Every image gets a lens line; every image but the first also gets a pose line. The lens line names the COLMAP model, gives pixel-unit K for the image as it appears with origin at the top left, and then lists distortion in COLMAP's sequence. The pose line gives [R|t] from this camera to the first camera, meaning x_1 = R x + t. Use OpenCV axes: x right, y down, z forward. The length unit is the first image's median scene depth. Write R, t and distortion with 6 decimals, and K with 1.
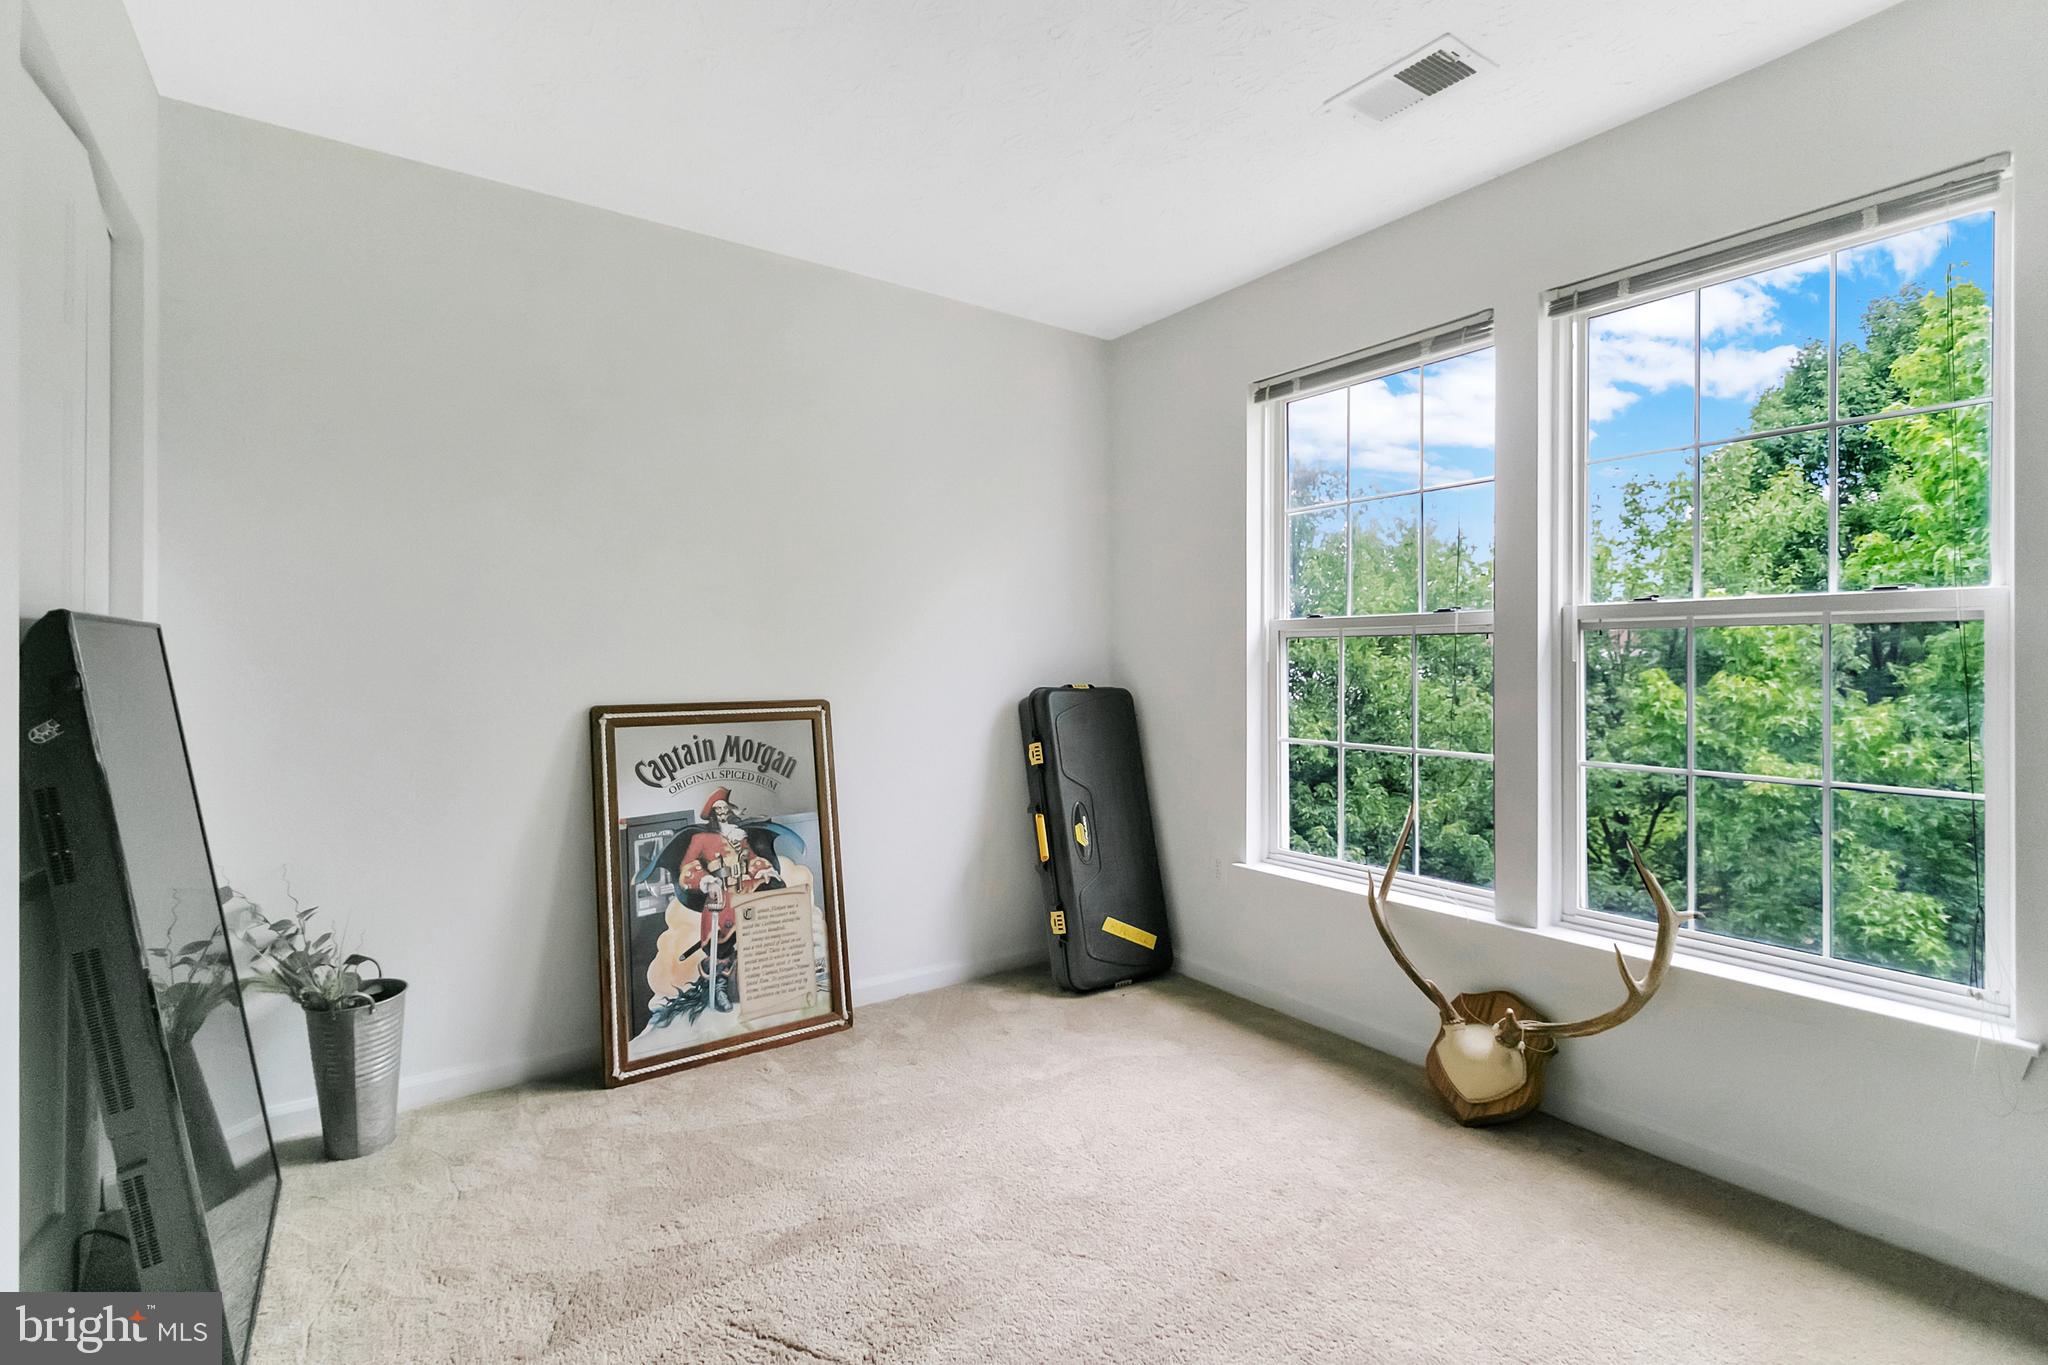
lens RADIAL K [[946.9, 0, 1006.2], [0, 946.9, 674.6], [0, 0, 1]] dist [0.005897, -0.000531]
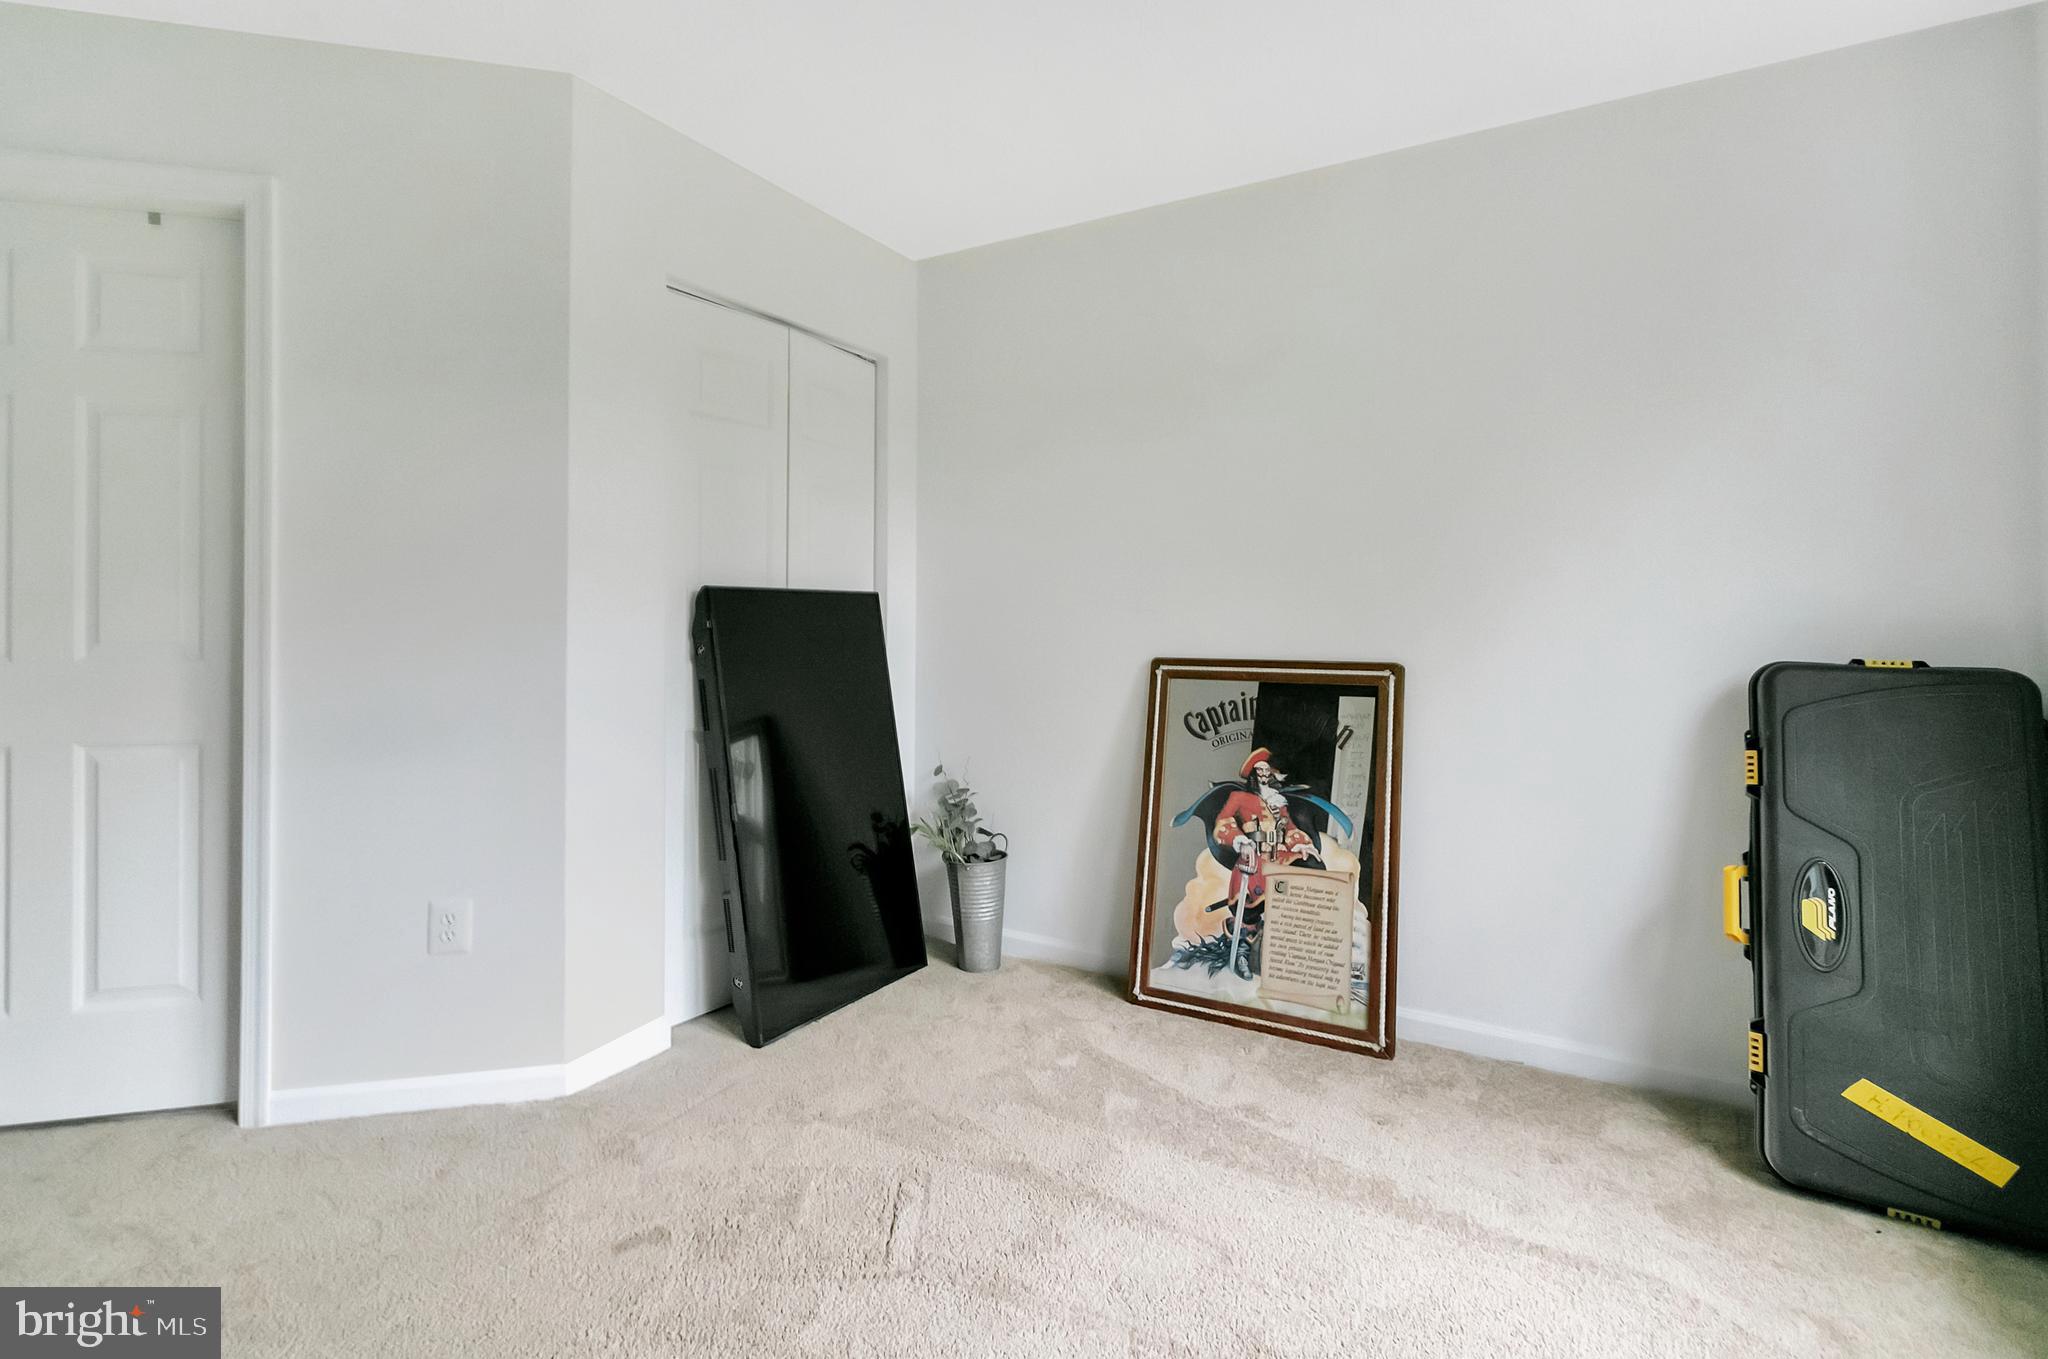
lens RADIAL K [[949.4, 0, 1023.1], [0, 949.4, 641.9], [0, 0, 1]] dist [0.001621, 0.000246]
pose [[0.413409, 0.018587, -0.910356, 0.482445], [-0.016998, 0.999775, 0.012694, 0.003278], [0.910387, 0.010226, 0.413632, 0.385860]]
